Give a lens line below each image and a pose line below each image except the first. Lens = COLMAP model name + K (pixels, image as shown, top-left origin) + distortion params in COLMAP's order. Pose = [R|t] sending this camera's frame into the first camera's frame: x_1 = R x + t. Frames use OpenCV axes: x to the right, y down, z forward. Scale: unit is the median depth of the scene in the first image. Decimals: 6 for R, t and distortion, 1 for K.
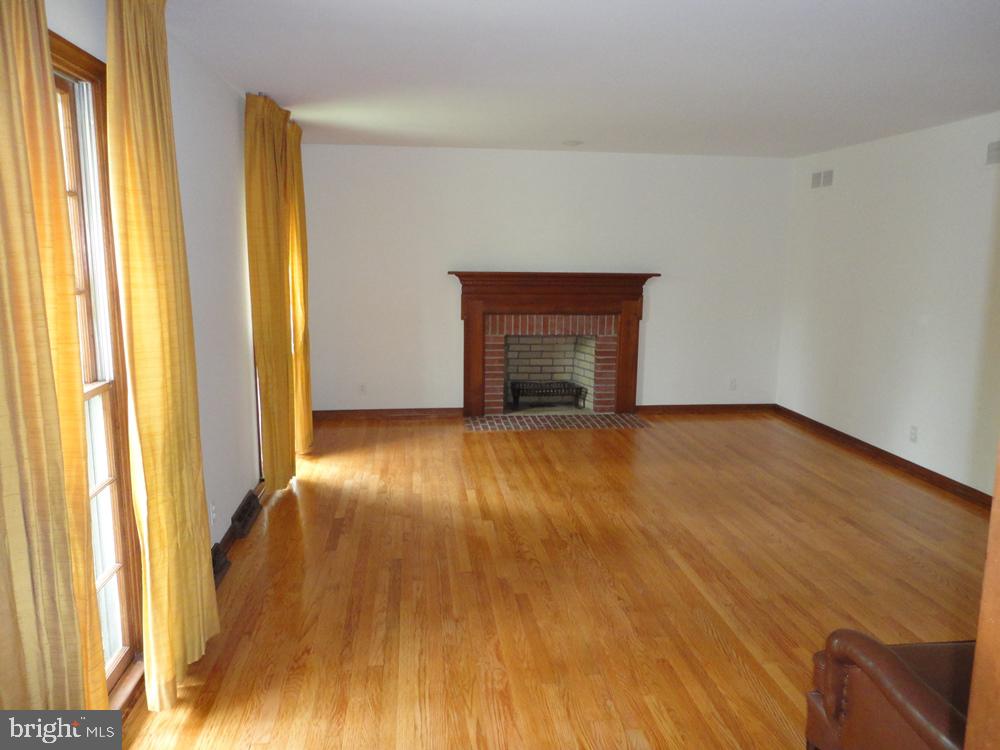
lens RADIAL K [[719.4, 0, 497.5], [0, 719.4, 376.7], [0, 0, 1]] dist [-0.001201, -0.007813]
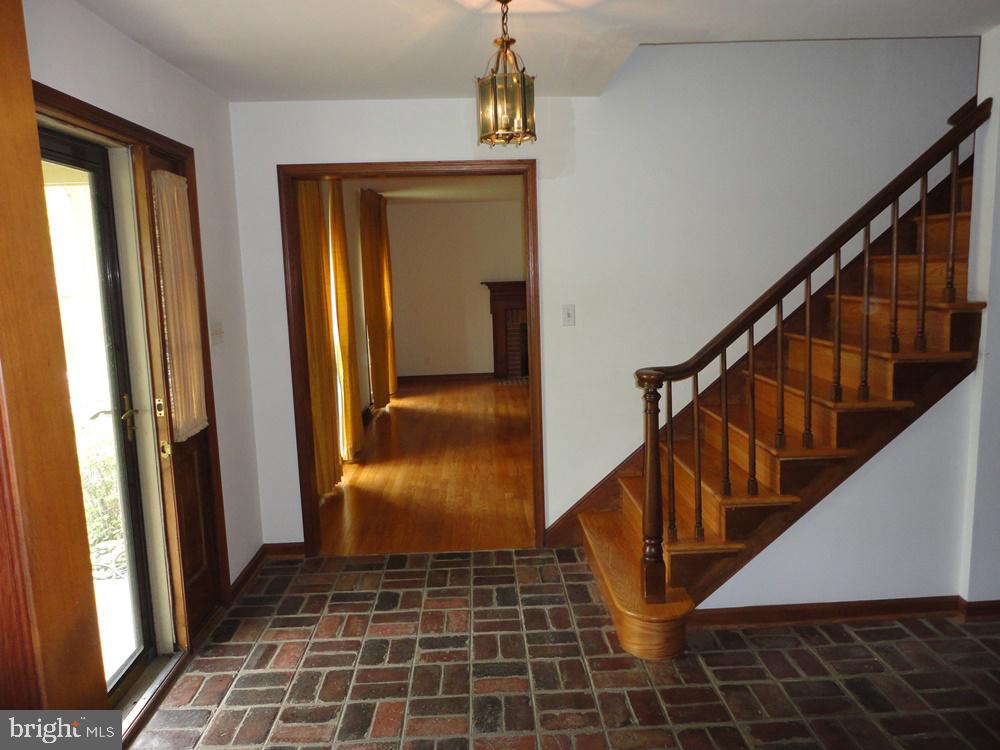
lens RADIAL K [[719.4, 0, 500.6], [0, 719.4, 369.6], [0, 0, 1]] dist [-0.001201, -0.007813]
pose [[0.995852, -0.030147, -0.085851, 0.114514], [0.027208, 0.999010, -0.035195, 0.107974], [0.086827, 0.032713, 0.995686, -0.591407]]
